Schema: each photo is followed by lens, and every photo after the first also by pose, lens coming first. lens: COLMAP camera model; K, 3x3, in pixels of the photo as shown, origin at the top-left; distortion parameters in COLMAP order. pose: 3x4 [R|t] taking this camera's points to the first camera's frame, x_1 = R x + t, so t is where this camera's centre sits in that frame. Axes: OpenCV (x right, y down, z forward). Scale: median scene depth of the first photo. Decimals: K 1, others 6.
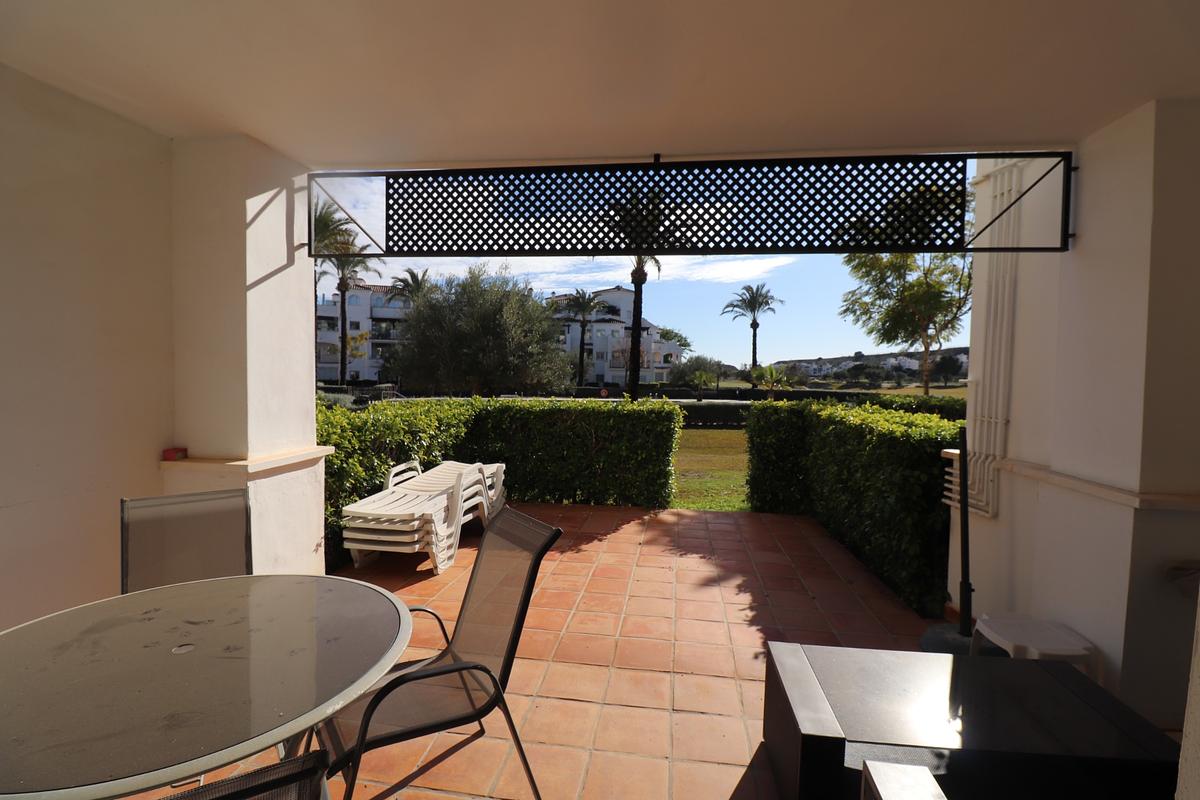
lens RADIAL K [[561.4, 0, 600.0], [0, 561.4, 400.0], [0, 0, 1]] dist [-0.002257, -0.000080]
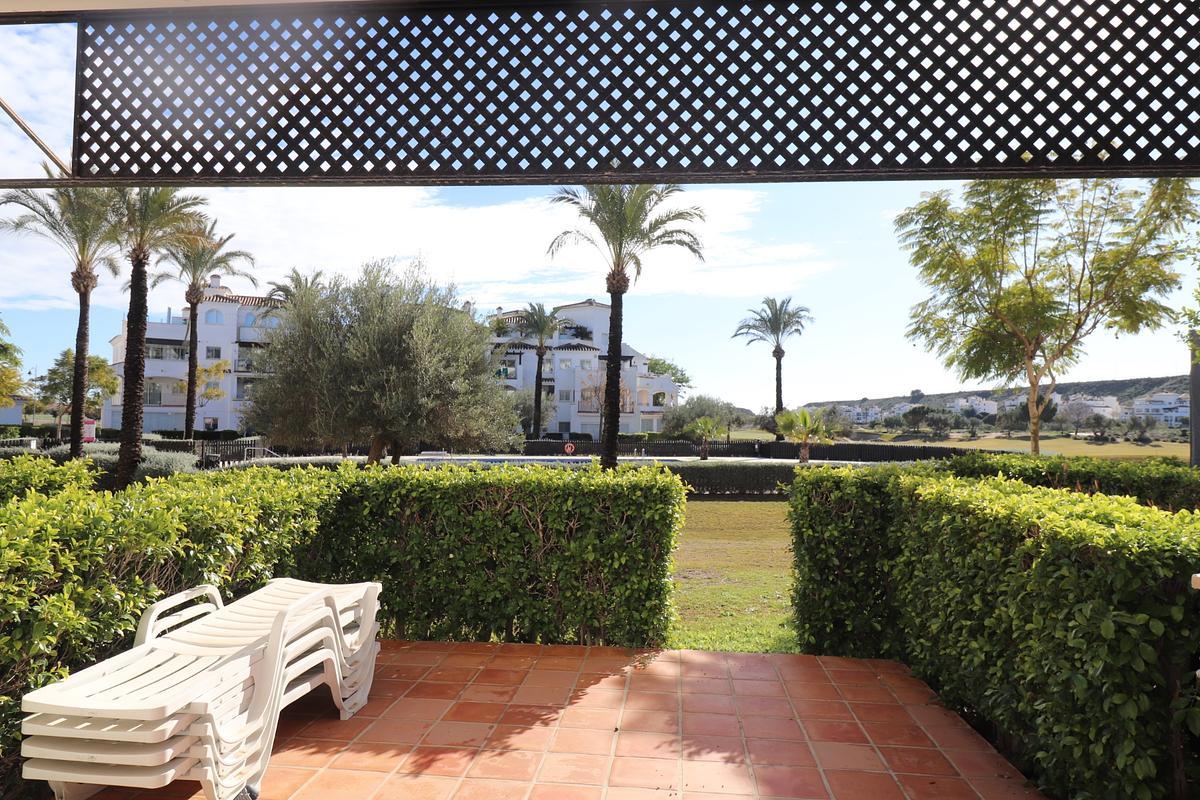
lens RADIAL K [[766.7, 0, 600.0], [0, 766.7, 400.0], [0, 0, 1]] dist [-0.000556, -0.000367]
pose [[0.999045, -0.000577, 0.043696, 0.016299], [0.003772, 0.997320, -0.073064, -0.011820], [-0.043536, 0.073159, 0.996370, 0.160235]]
